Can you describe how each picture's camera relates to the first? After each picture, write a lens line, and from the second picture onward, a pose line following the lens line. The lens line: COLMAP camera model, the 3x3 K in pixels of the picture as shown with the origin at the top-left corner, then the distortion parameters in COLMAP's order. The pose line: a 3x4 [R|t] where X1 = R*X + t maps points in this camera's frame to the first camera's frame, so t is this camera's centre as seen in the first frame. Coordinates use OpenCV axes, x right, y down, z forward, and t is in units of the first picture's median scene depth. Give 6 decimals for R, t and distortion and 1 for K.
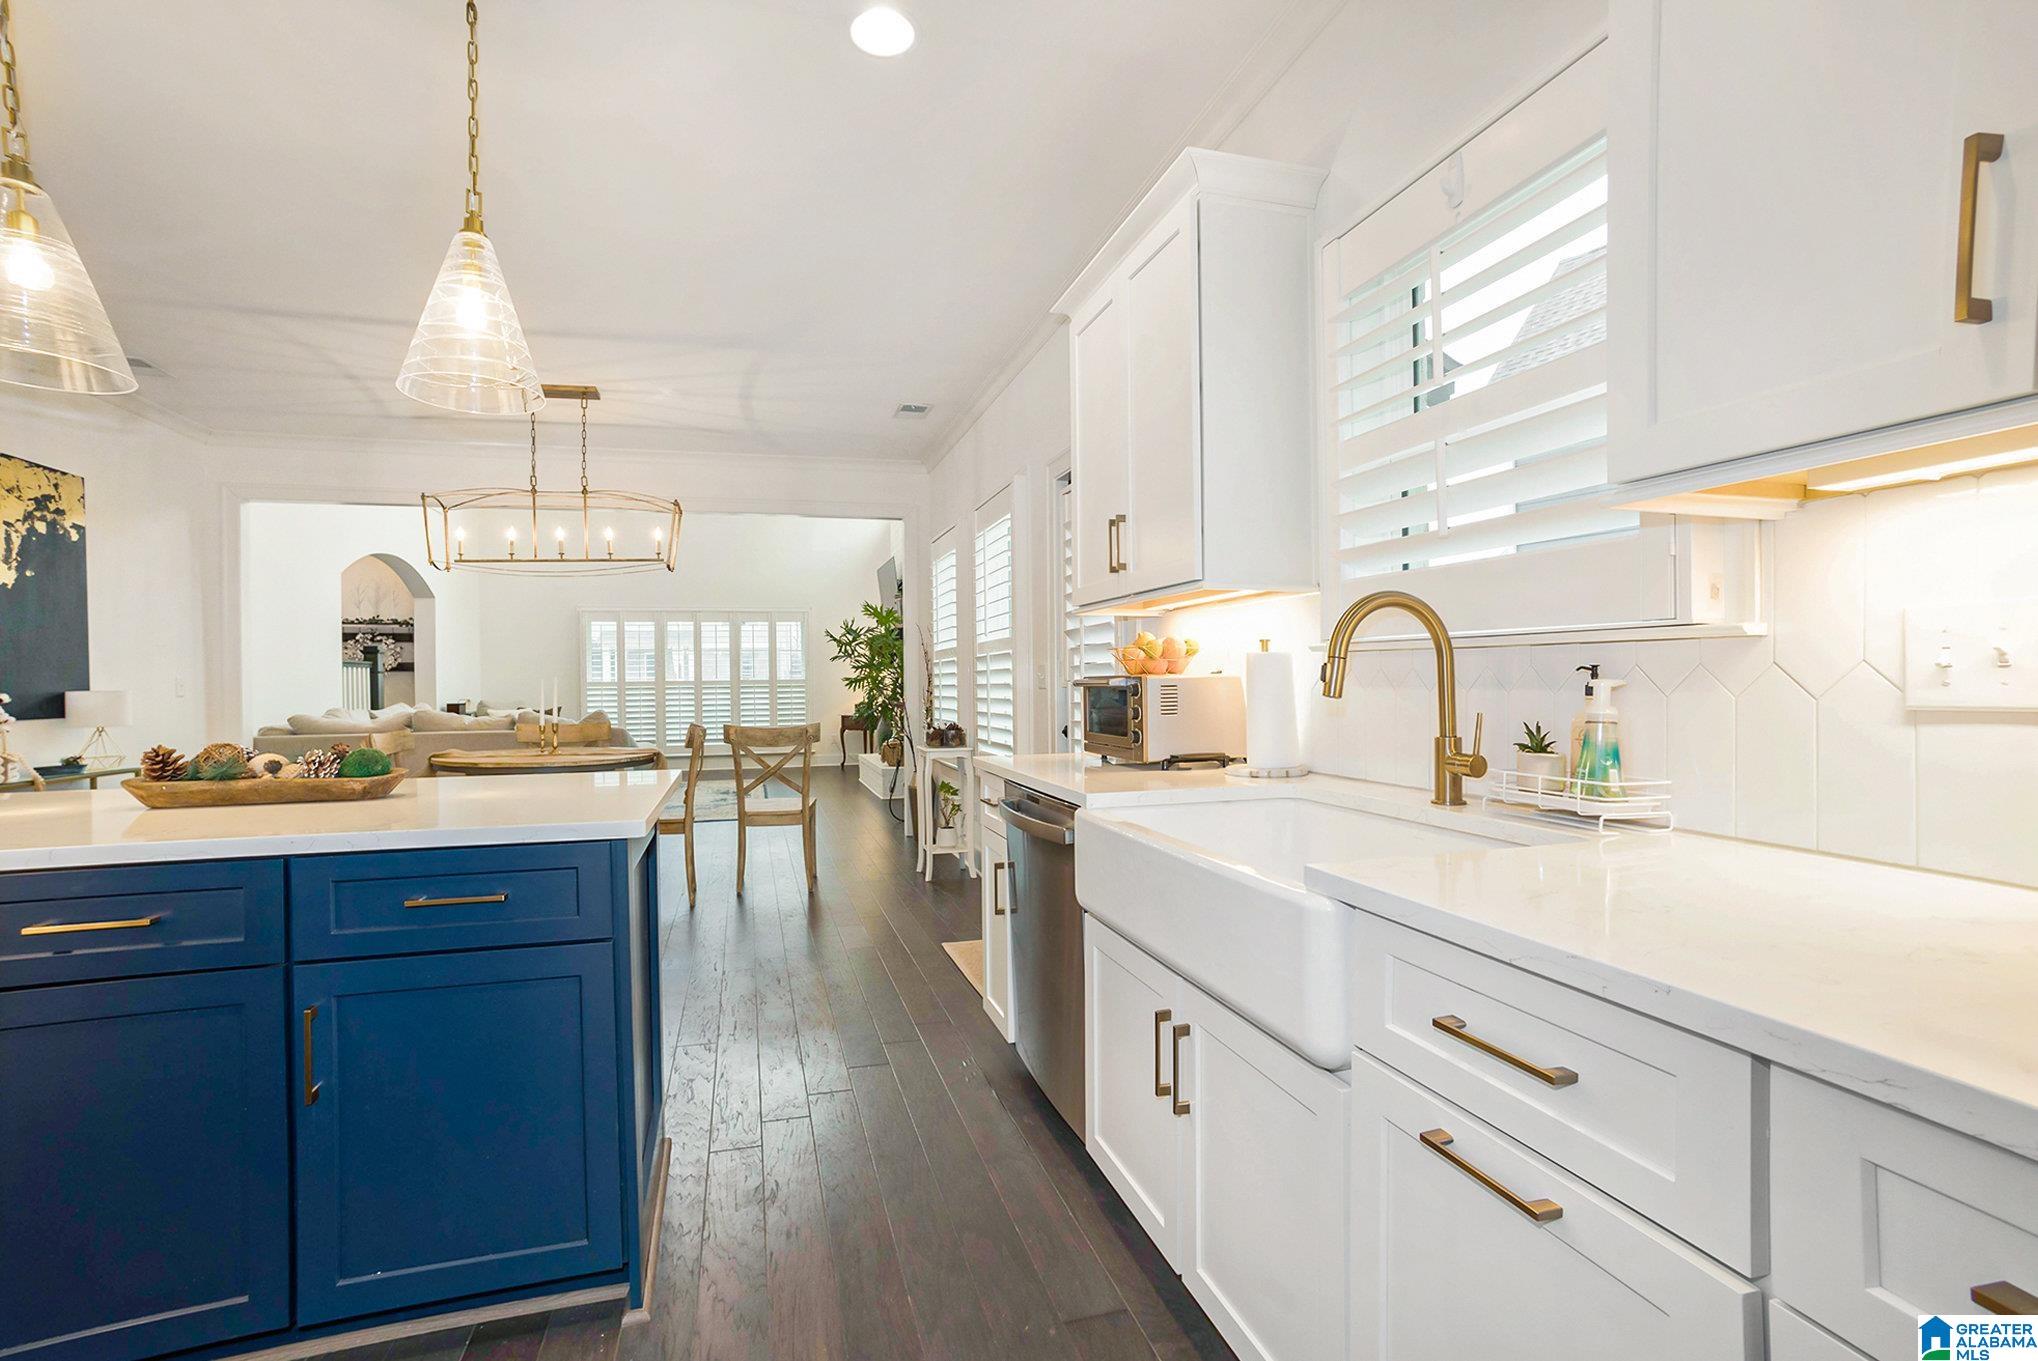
lens RADIAL K [[901.5, 0, 987.8], [0, 901.5, 677.1], [0, 0, 1]] dist [-0.038307, 0.018475]
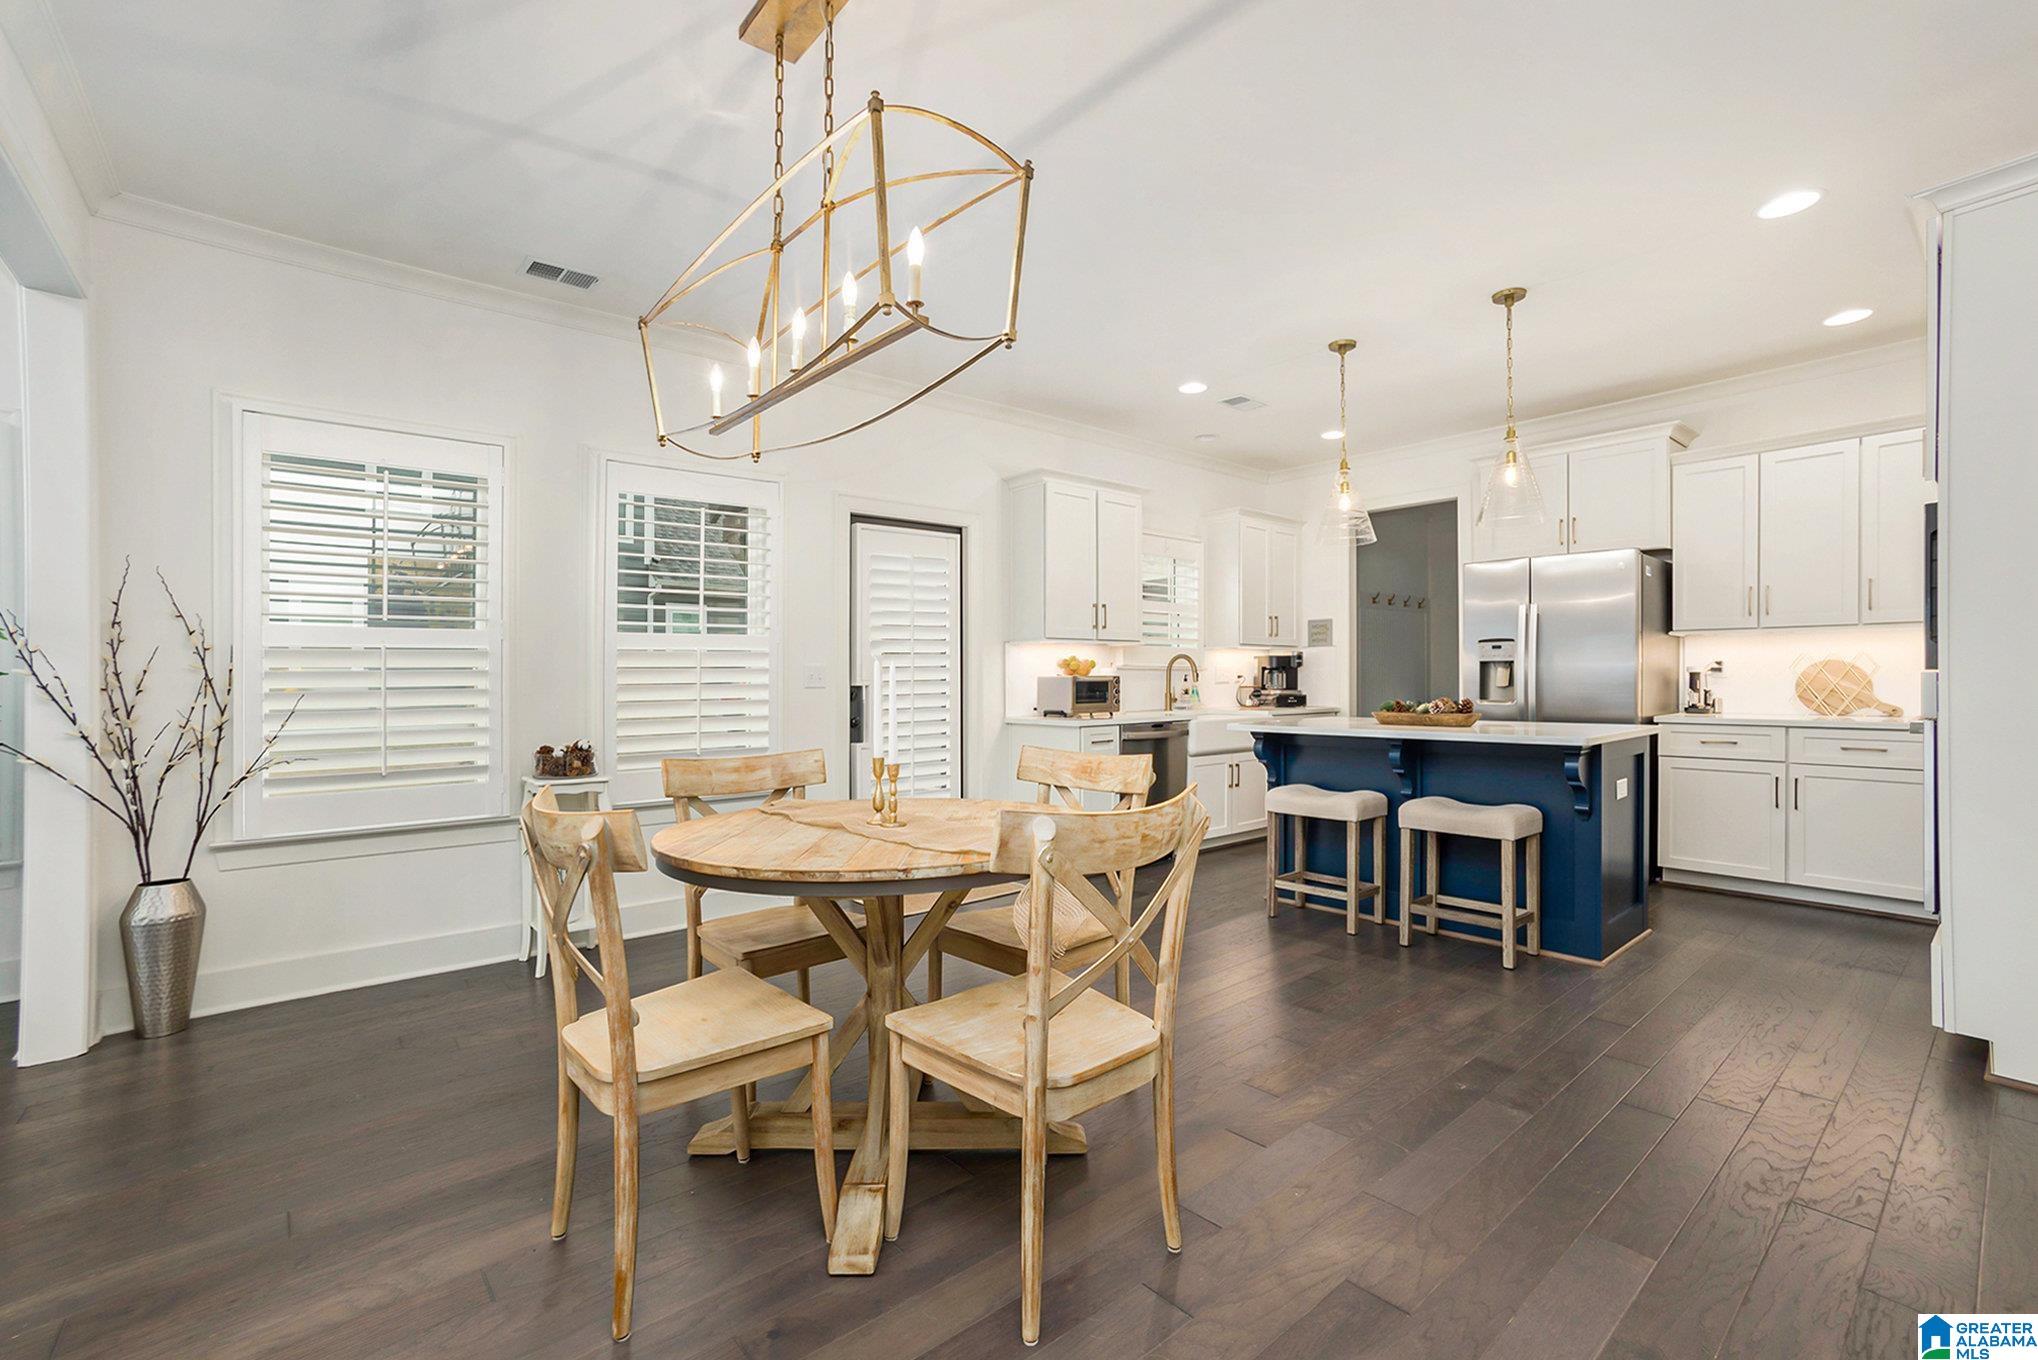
lens RADIAL K [[901.5, 0, 1051.5], [0, 901.5, 672.8], [0, 0, 1]] dist [-0.038307, 0.018475]
pose [[-0.444238, 0.021592, 0.895648, -1.023658], [0.013413, 0.999758, -0.017450, 0.017565], [-0.895808, 0.004261, -0.444420, 1.205785]]
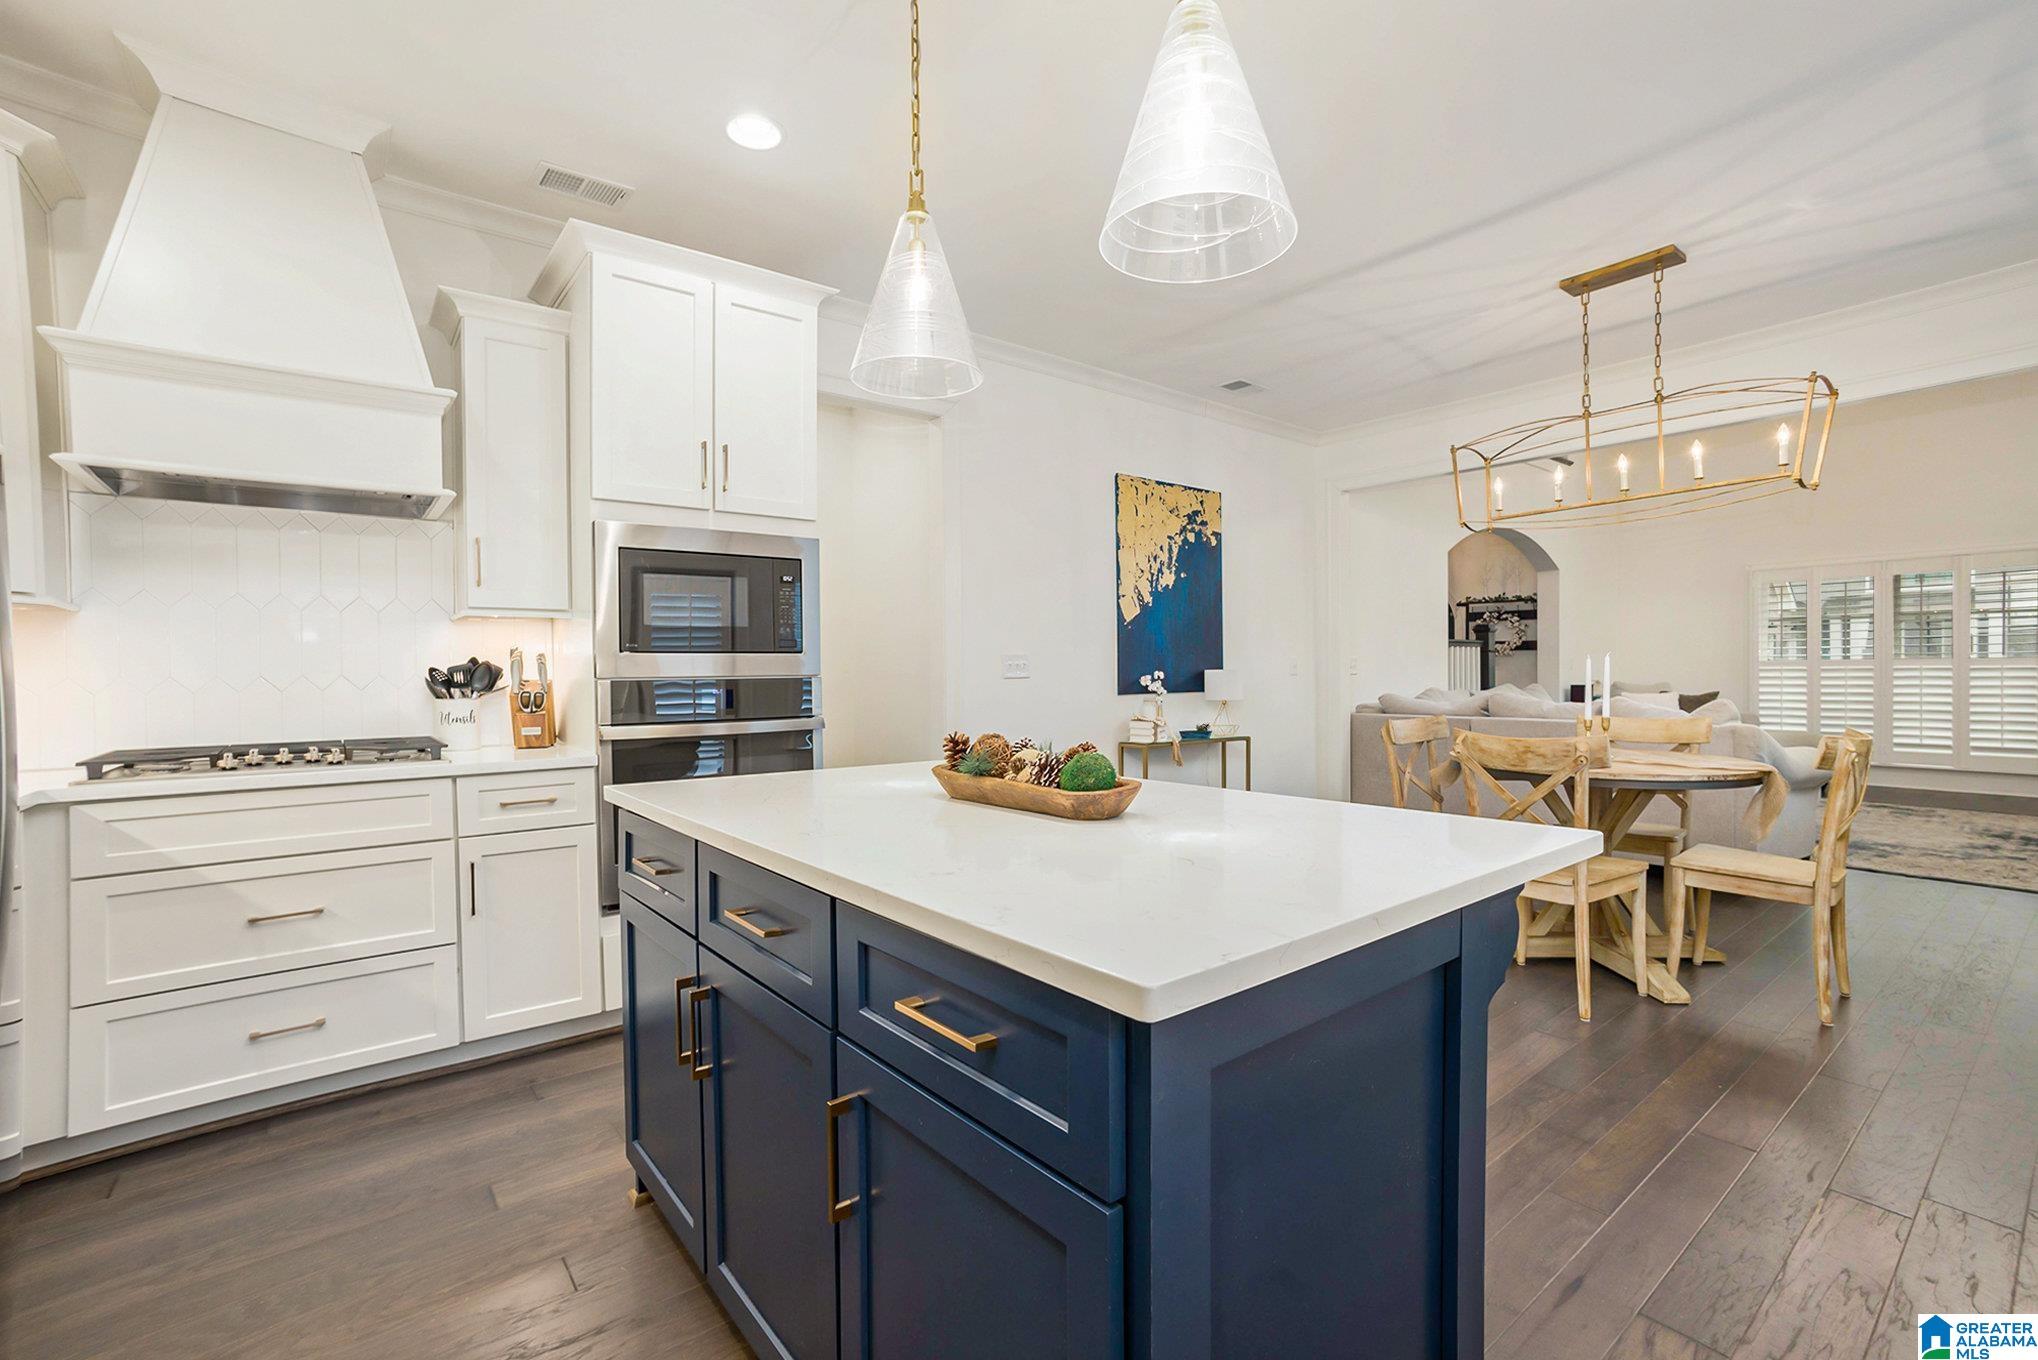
lens RADIAL K [[901.5, 0, 1020.6], [0, 901.5, 682.3], [0, 0, 1]] dist [-0.038307, 0.018475]
pose [[0.403207, 0.024007, -0.914794, -0.002561], [0.003747, 0.999604, 0.027884, -0.001659], [0.915101, -0.014671, 0.402957, 0.259799]]
